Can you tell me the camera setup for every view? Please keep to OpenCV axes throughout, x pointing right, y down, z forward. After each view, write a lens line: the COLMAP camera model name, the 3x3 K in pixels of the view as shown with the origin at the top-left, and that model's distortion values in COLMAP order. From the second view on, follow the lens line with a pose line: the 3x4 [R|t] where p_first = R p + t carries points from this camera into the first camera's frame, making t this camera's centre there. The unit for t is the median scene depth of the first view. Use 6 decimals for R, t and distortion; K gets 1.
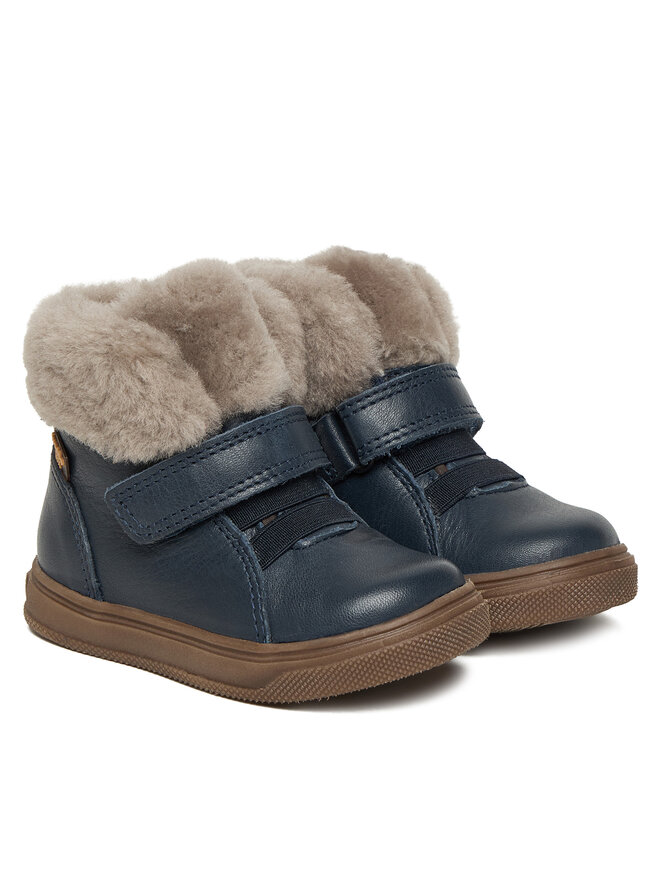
lens RADIAL K [[2128.2, 0, 330.8], [0, 2128.2, 440.0], [0, 0, 1]] dist [-0.058606, 0.000000]
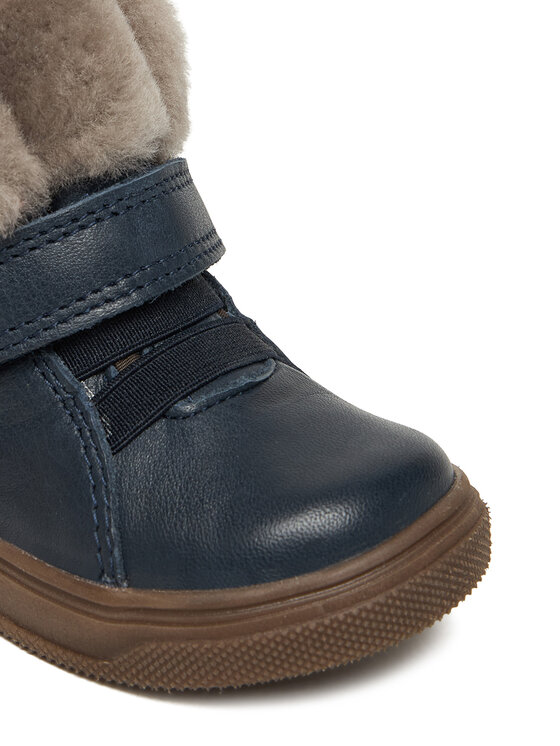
lens RADIAL K [[2524.2, 0, 279.6], [0, 2524.2, 372.7], [0, 0, 1]] dist [-0.131096, 0.000000]
pose [[0.998976, 0.031214, 0.032745, -0.009713], [-0.033953, 0.995653, 0.086728, -0.021727], [-0.029895, -0.087751, 0.995694, 0.308950]]
